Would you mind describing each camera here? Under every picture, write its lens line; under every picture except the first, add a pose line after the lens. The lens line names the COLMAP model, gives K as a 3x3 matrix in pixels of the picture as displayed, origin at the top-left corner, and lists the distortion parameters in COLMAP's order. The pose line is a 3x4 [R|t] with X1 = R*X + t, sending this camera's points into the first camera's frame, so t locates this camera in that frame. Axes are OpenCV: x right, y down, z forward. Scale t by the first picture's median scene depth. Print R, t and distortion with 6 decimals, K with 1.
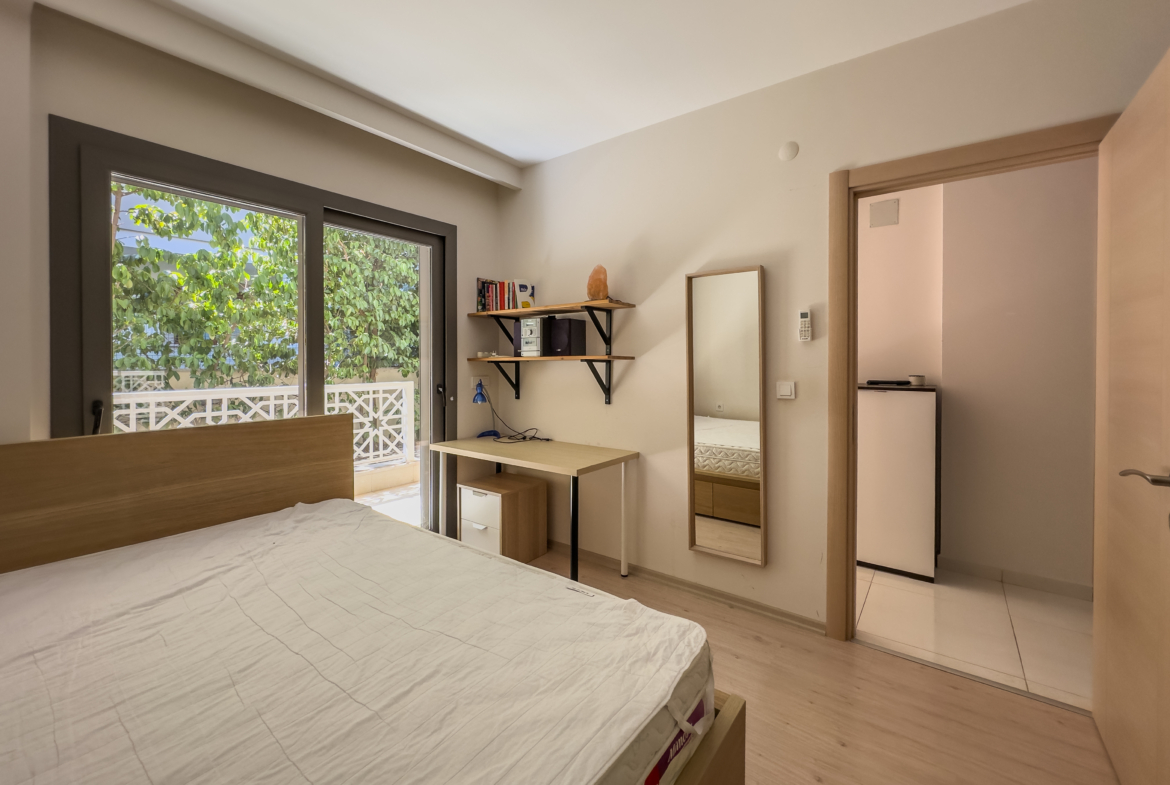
lens RADIAL K [[485.9, 0, 584.7], [0, 485.9, 364.7], [0, 0, 1]] dist [0.002150, -0.000087]
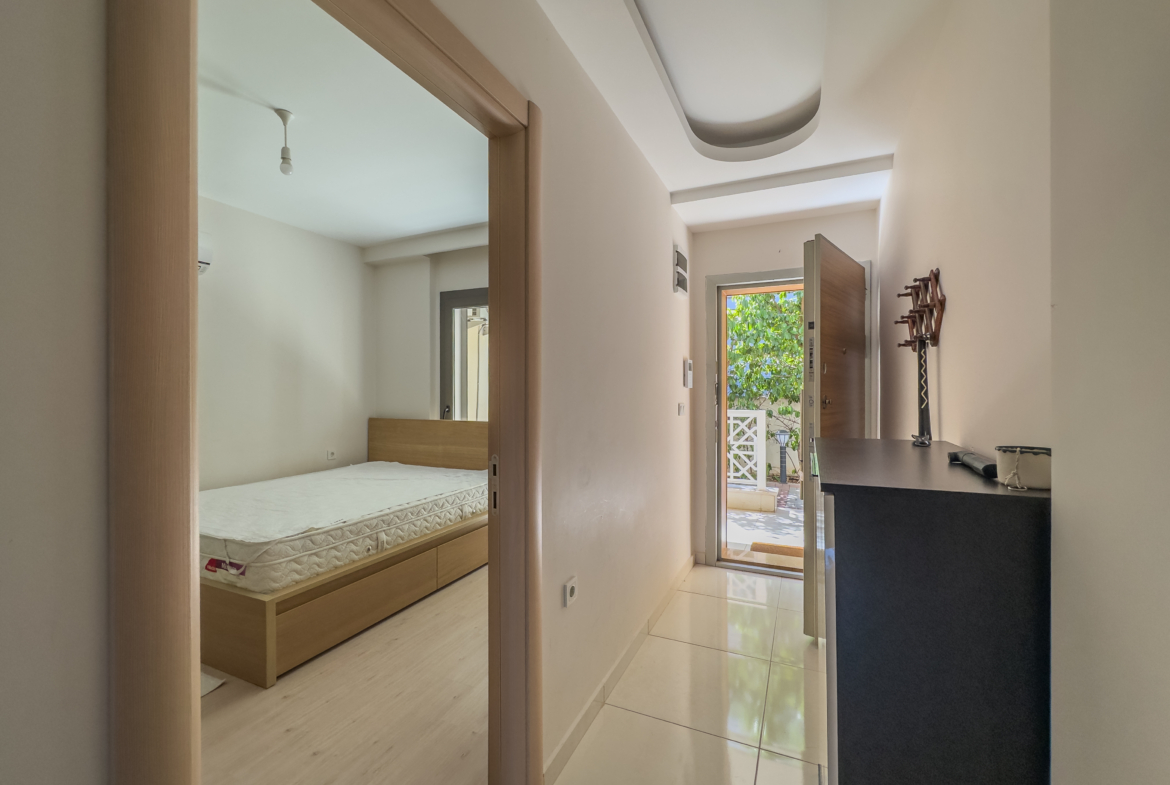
lens RADIAL K [[485.9, 0, 581.7], [0, 485.9, 387.8], [0, 0, 1]] dist [0.002150, -0.000087]
pose [[0.204628, 0.008605, -0.978802, 1.000829], [-0.010071, 0.999927, 0.006685, -0.027719], [0.978788, 0.008489, 0.204700, 0.792455]]
